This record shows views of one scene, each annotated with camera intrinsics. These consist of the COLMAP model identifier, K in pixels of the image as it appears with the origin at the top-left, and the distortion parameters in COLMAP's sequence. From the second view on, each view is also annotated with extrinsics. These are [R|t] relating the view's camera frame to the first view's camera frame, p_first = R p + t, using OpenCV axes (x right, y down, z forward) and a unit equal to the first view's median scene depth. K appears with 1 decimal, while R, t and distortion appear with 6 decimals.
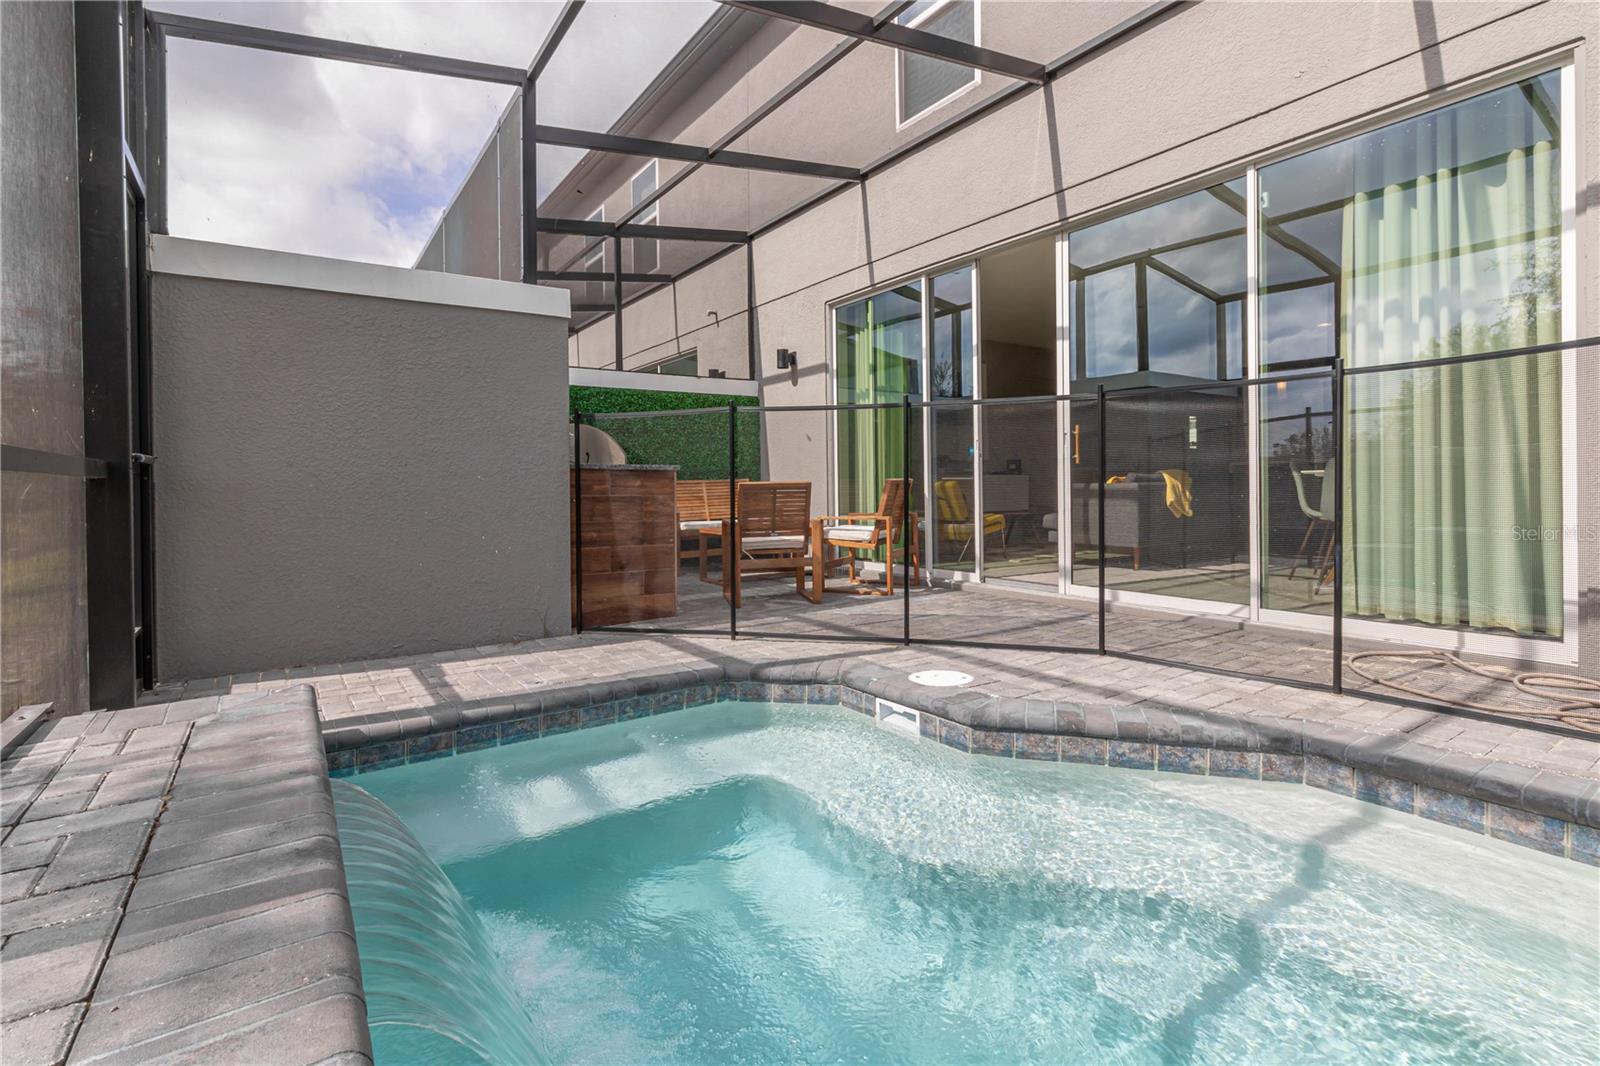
lens RADIAL K [[766.8, 0, 803.6], [0, 766.8, 494.1], [0, 0, 1]] dist [0.001614, 0.000371]
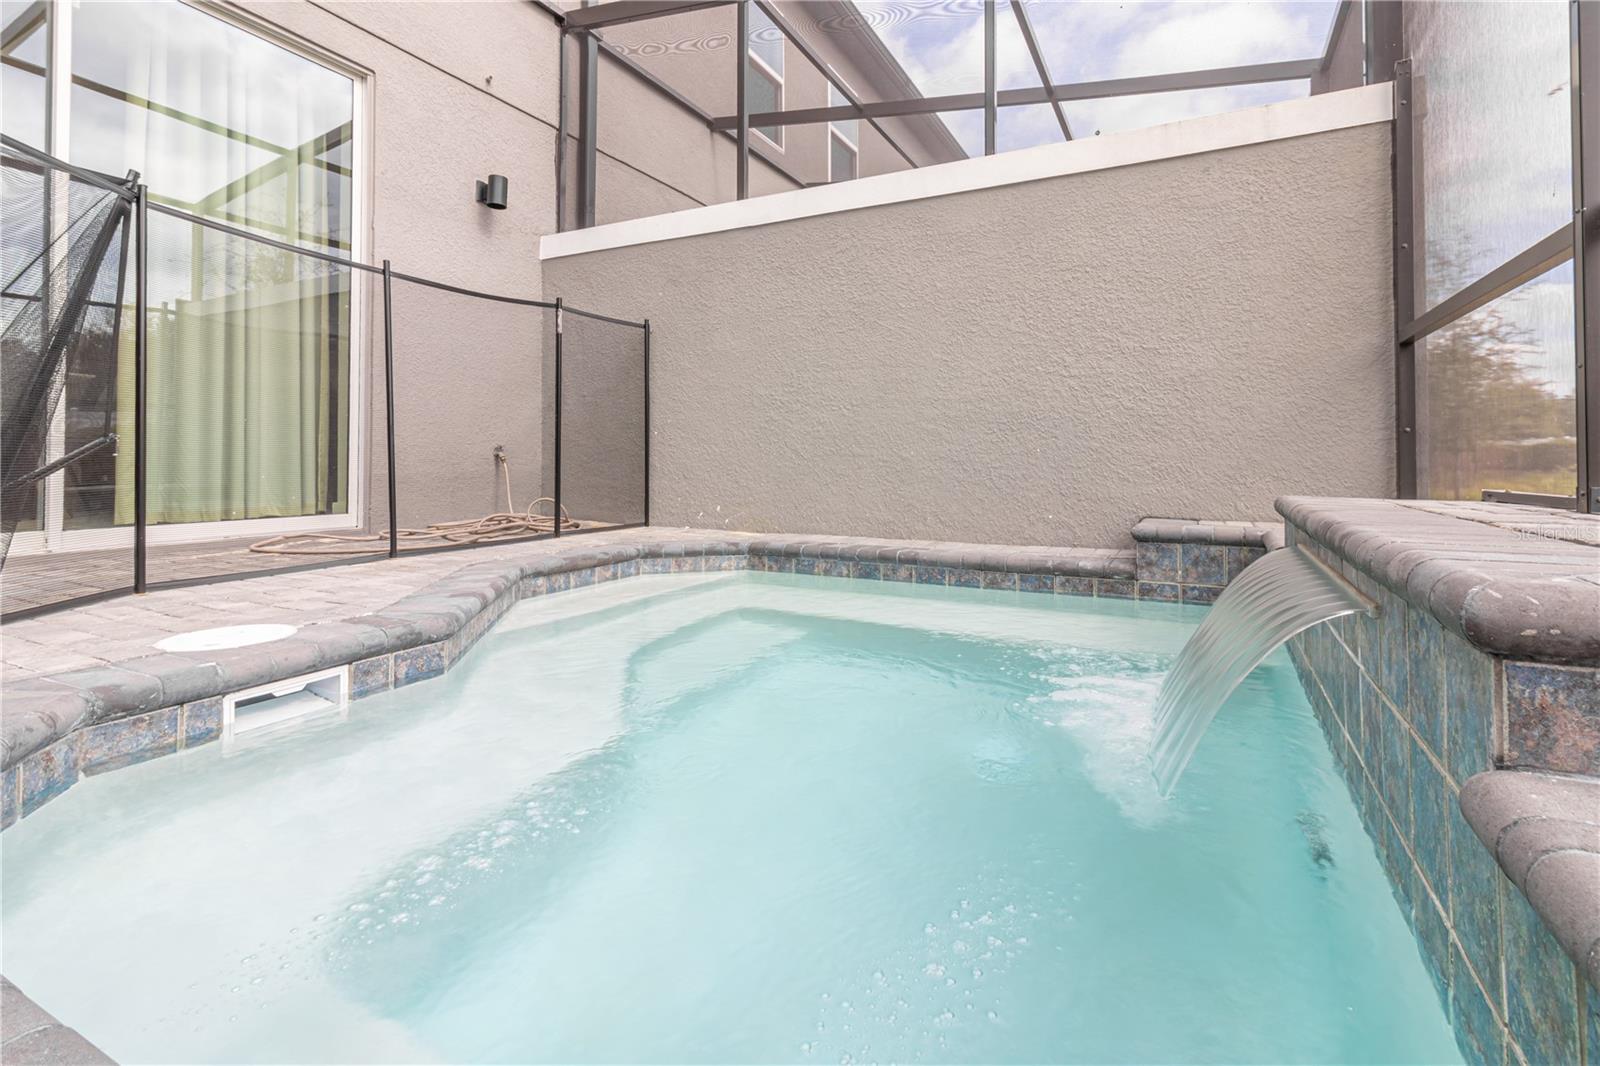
lens RADIAL K [[759.4, 0, 801.0], [0, 759.4, 448.4], [0, 0, 1]] dist [-0.000099, 0.000005]
pose [[-0.473258, 0.025299, 0.880560, -0.408148], [0.011551, 0.999680, -0.022514, 0.096601], [-0.880848, -0.000483, -0.473399, 0.718833]]
